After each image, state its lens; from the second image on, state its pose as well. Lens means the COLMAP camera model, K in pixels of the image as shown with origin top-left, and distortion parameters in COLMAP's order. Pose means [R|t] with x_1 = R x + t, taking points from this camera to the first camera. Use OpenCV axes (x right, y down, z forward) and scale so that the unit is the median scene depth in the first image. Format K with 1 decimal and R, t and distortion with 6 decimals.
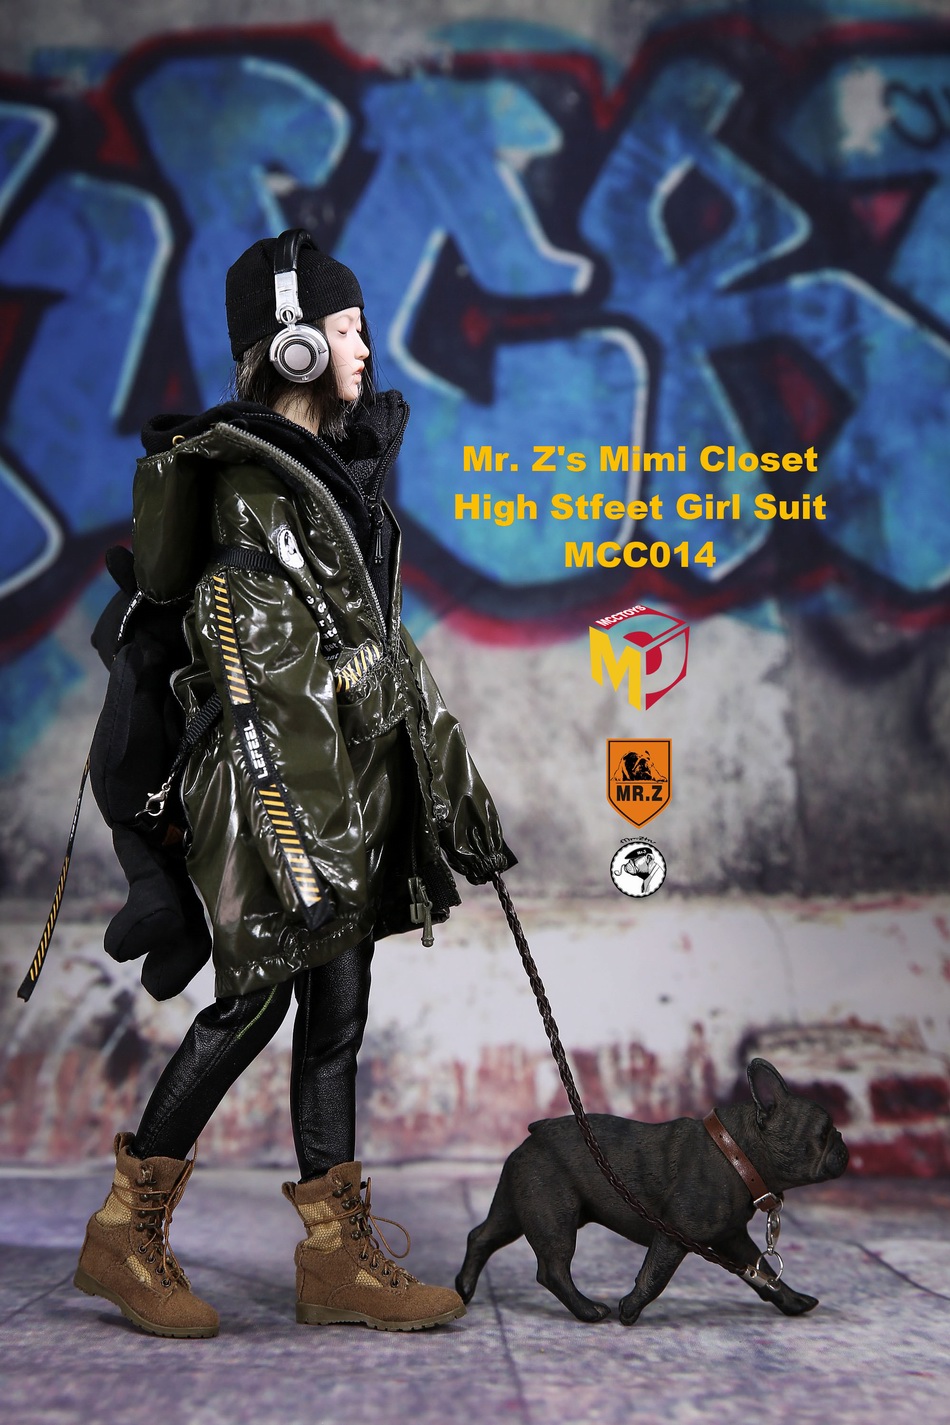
lens RADIAL K [[2906.7, 0, 450.6], [0, 2906.7, 686.8], [0, 0, 1]] dist [0.069593, 0.000000]
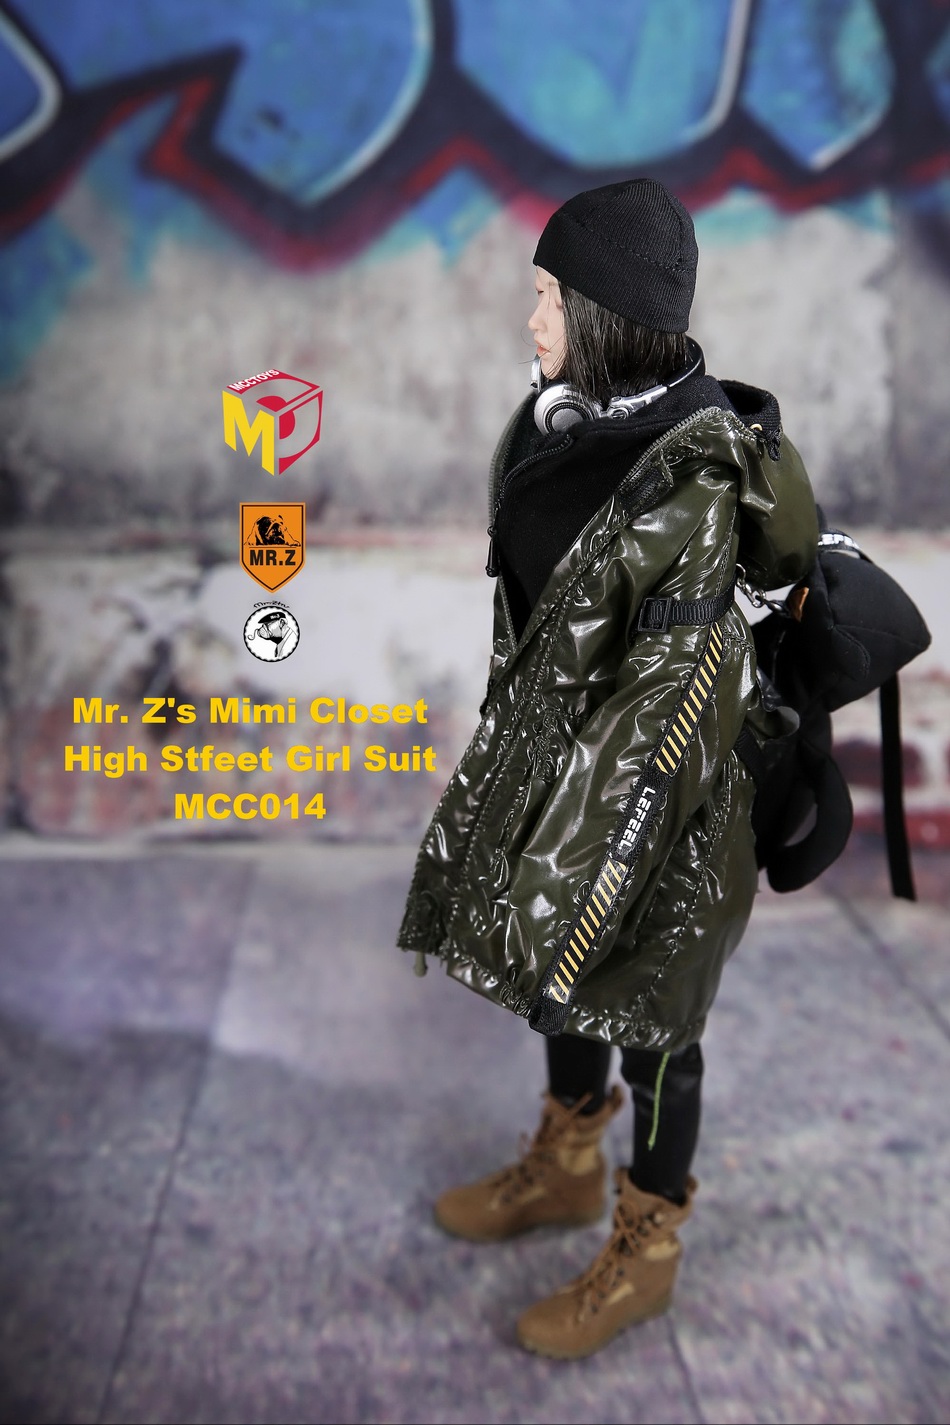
lens RADIAL K [[2906.7, 0, 472.4], [0, 2906.7, 690.5], [0, 0, 1]] dist [0.069593, 0.000000]
pose [[0.994317, -0.013278, 0.105630, -0.107815], [-0.038749, 0.878997, 0.475250, -0.312226], [-0.099159, -0.476642, 0.873487, 0.168760]]
